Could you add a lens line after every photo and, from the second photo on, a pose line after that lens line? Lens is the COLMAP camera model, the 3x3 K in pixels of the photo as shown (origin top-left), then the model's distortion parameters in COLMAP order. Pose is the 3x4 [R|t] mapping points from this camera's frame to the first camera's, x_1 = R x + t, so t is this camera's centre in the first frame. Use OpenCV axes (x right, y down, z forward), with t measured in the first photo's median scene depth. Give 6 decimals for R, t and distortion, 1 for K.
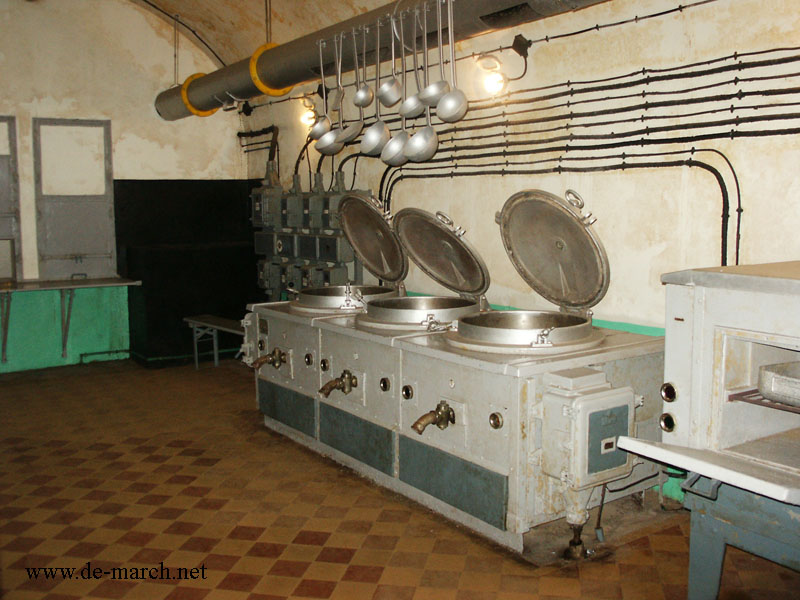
lens RADIAL K [[823.0, 0, 399.7], [0, 823.0, 294.3], [0, 0, 1]] dist [-0.074805, 0.000000]
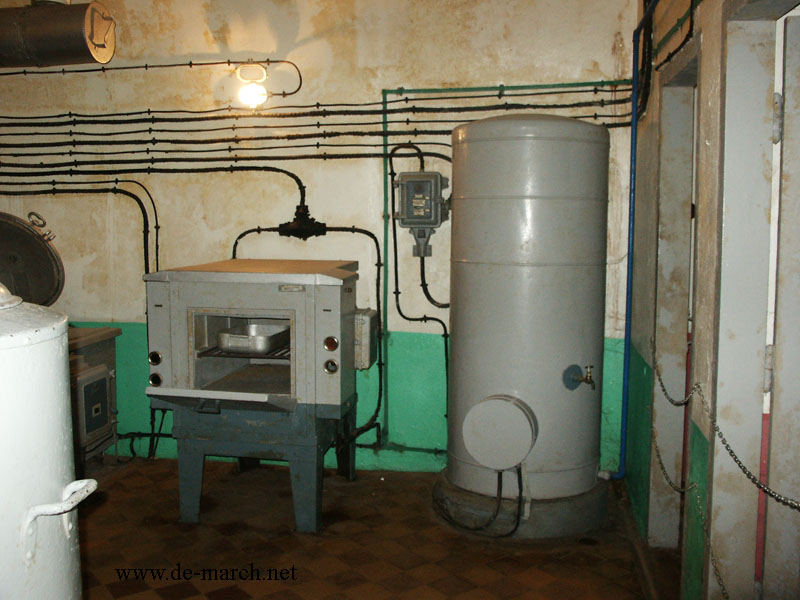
lens RADIAL K [[823.0, 0, 399.7], [0, 823.0, 300.6], [0, 0, 1]] dist [-0.074805, 0.000000]
pose [[0.670067, -0.067462, 0.739228, -0.314808], [0.072680, 0.997039, 0.025110, 0.012226], [-0.738734, 0.036902, 0.672987, -0.197353]]
